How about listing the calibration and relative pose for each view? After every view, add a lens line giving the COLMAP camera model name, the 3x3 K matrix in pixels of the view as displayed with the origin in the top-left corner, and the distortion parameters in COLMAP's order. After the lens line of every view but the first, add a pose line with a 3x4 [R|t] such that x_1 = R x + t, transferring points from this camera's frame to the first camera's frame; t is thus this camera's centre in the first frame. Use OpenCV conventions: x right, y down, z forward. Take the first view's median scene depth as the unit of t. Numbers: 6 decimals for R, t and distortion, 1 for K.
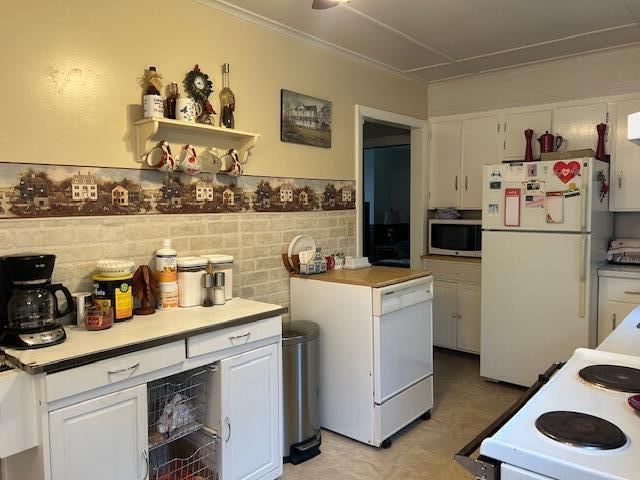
lens RADIAL K [[483.6, 0, 322.3], [0, 483.6, 236.0], [0, 0, 1]] dist [-0.007755, -0.014228]
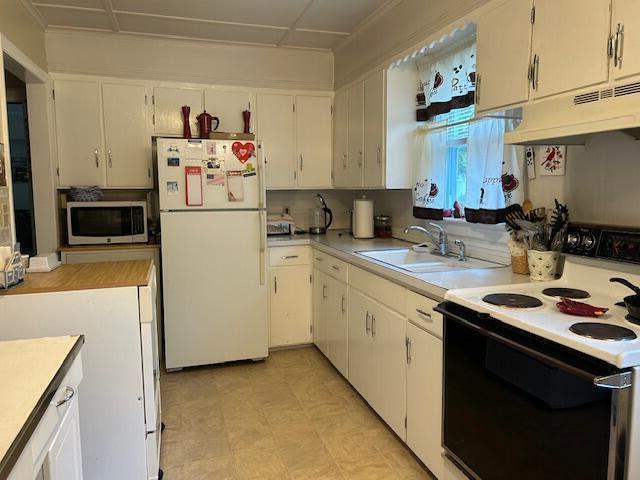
lens RADIAL K [[483.6, 0, 322.7], [0, 483.6, 244.5], [0, 0, 1]] dist [-0.007755, -0.014228]
pose [[0.527746, -0.089071, 0.844719, -0.294451], [0.051110, 0.996015, 0.073093, 0.000059], [-0.847863, 0.004599, 0.530195, 0.269495]]
